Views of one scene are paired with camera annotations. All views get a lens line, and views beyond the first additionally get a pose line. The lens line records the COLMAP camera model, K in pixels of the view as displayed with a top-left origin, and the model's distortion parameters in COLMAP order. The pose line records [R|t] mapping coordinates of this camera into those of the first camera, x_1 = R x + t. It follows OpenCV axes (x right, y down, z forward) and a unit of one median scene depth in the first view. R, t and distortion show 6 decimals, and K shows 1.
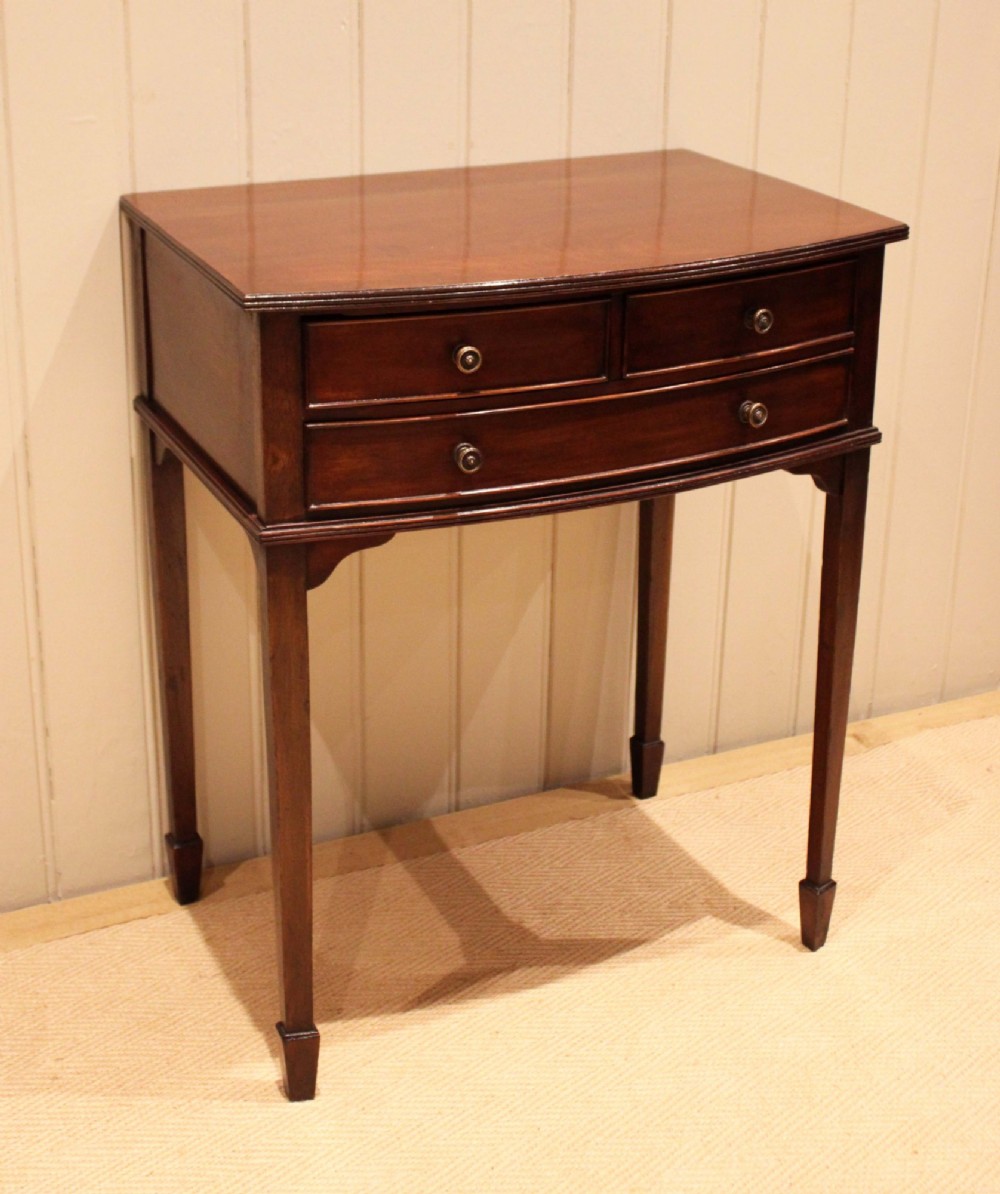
lens RADIAL K [[1819.3, 0, 407.7], [0, 1819.3, 447.8], [0, 0, 1]] dist [-0.076776, 0.000000]
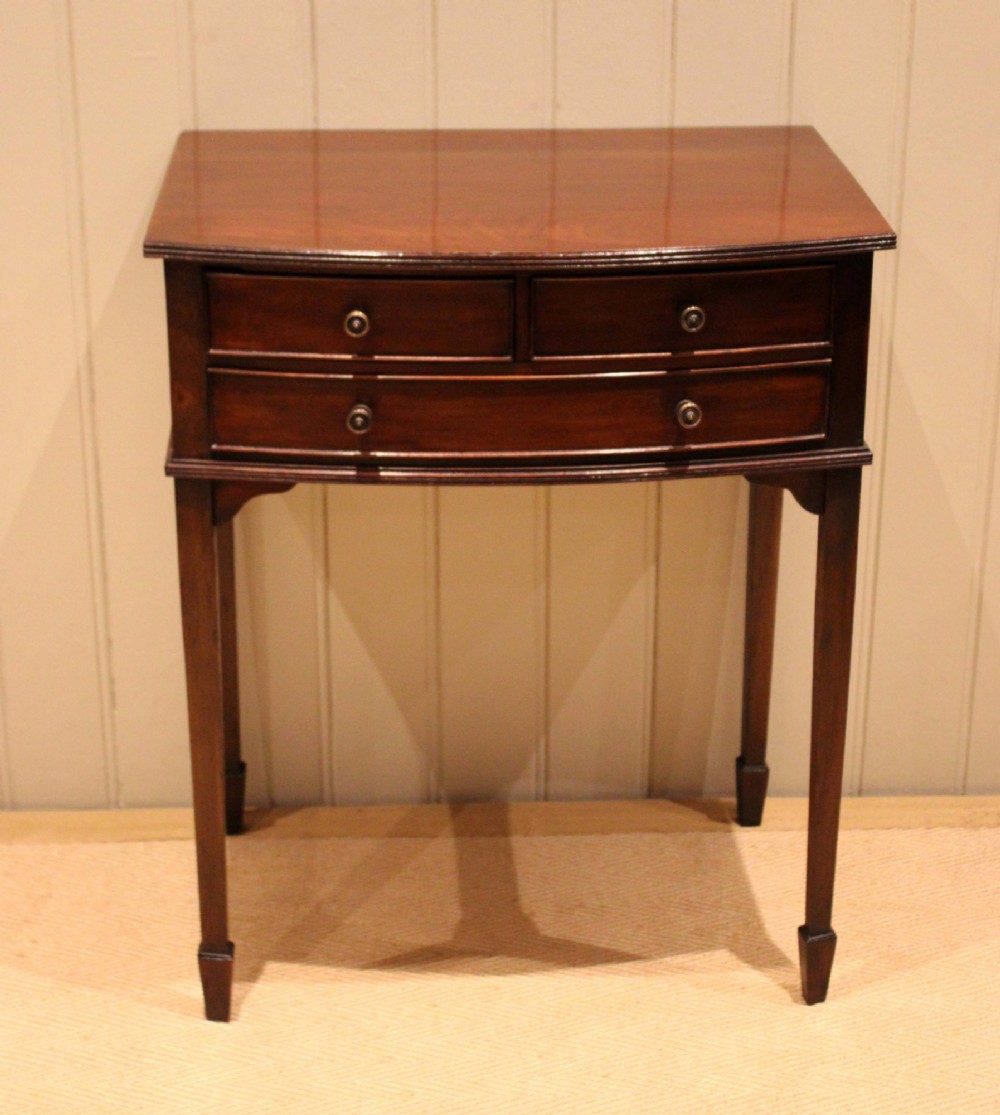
lens RADIAL K [[2272.0, 0, 451.3], [0, 2272.0, 522.0], [0, 0, 1]] dist [-0.029519, 0.000000]
pose [[0.933796, 0.138362, -0.329972, 0.416553], [-0.121562, 0.990032, 0.071124, -0.028118], [0.336524, -0.026303, 0.941307, -0.158615]]
